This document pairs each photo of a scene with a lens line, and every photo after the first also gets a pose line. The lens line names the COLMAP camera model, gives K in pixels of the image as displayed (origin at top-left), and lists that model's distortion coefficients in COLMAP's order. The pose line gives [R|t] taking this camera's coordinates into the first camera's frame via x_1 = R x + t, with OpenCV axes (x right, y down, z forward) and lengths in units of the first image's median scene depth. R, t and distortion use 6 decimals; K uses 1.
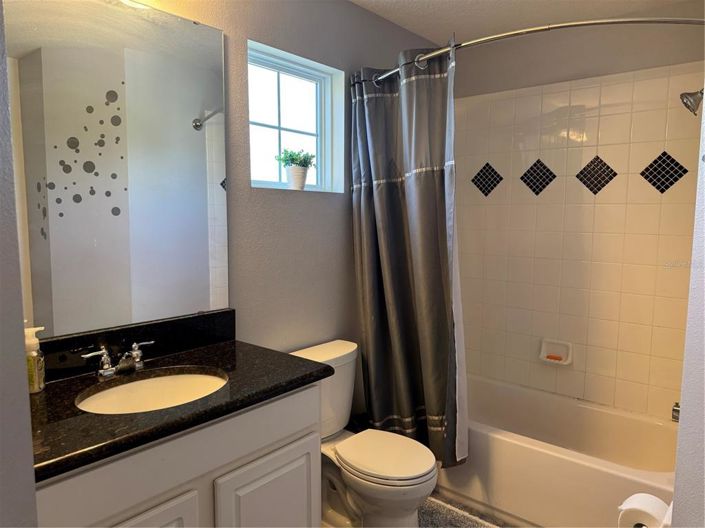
lens RADIAL K [[501.7, 0, 350.9], [0, 501.7, 263.0], [0, 0, 1]] dist [0.034921, -0.048489]
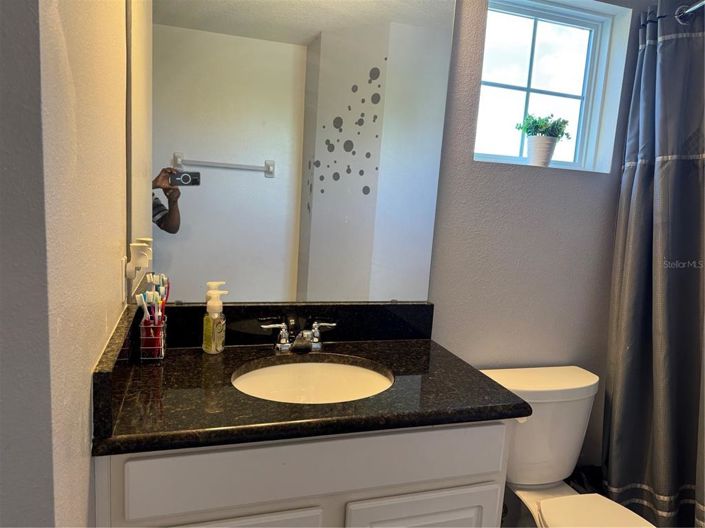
lens RADIAL K [[501.7, 0, 350.6], [0, 501.7, 266.1], [0, 0, 1]] dist [0.034921, -0.048489]
pose [[0.847474, 0.120302, -0.517025, 0.067982], [-0.107931, 0.992687, 0.054065, -0.001675], [0.519748, 0.009984, 0.854261, 0.169001]]
